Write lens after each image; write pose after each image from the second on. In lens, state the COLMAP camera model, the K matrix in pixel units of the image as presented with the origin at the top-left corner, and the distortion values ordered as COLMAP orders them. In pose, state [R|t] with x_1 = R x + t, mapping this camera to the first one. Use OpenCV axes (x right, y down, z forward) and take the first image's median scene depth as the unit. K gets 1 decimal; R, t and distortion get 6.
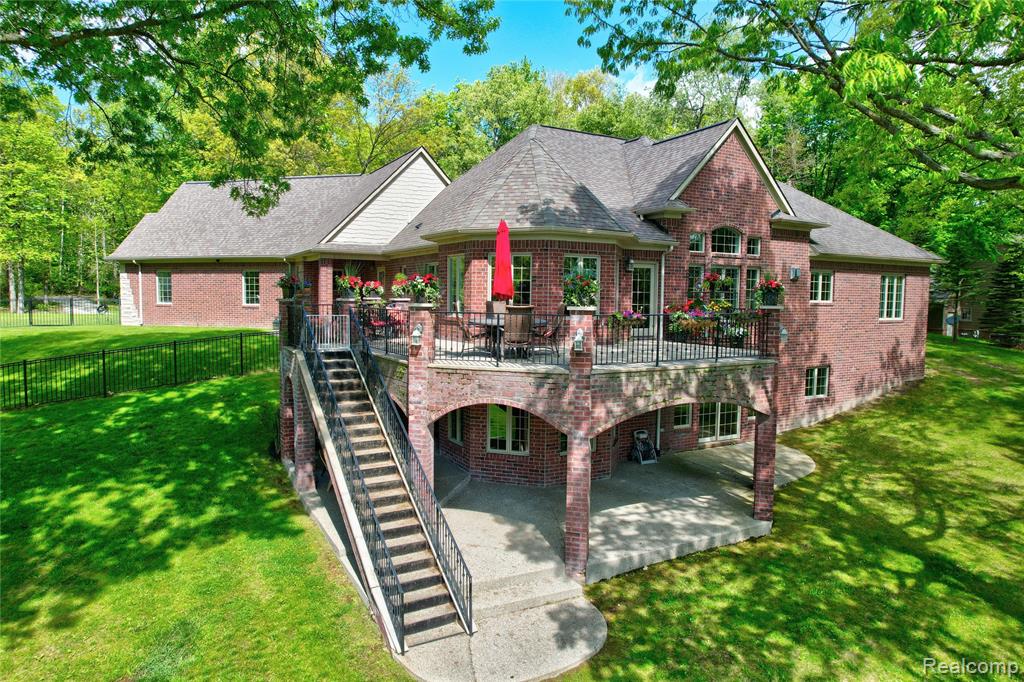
lens RADIAL K [[637.8, 0, 500.9], [0, 637.8, 339.4], [0, 0, 1]] dist [-0.081214, 0.071648]
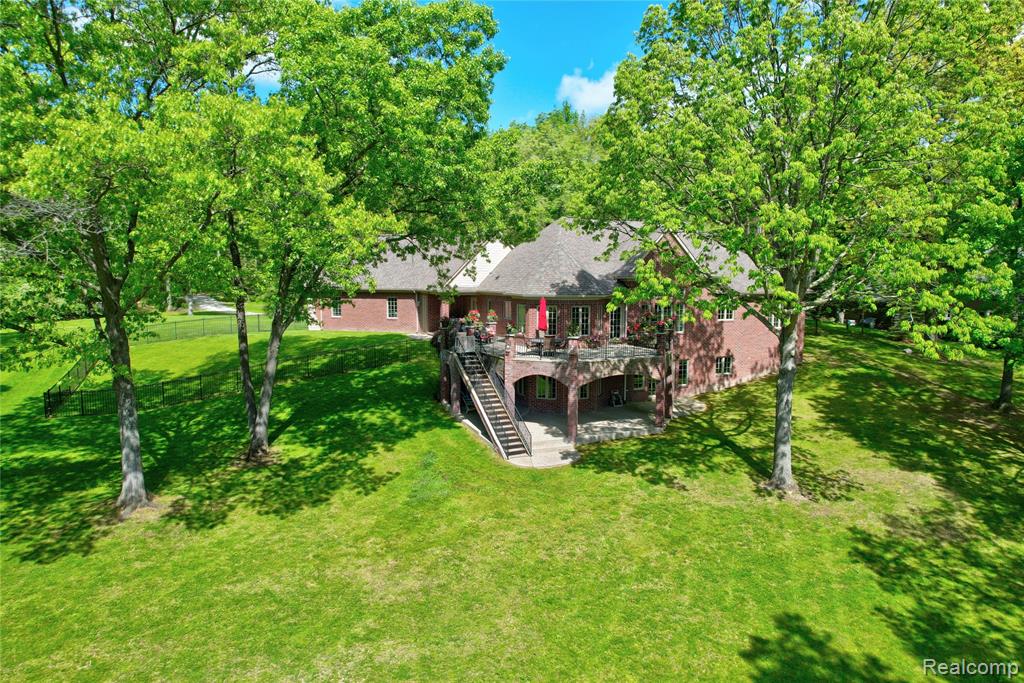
lens RADIAL K [[799.8, 0, 516.1], [0, 799.8, 324.0], [0, 0, 1]] dist [-0.005124, 0.000019]
pose [[0.998989, -0.002087, -0.044904, 0.036728], [0.003029, 0.999777, 0.020917, -0.149939], [0.044850, -0.021032, 0.998772, -1.956588]]
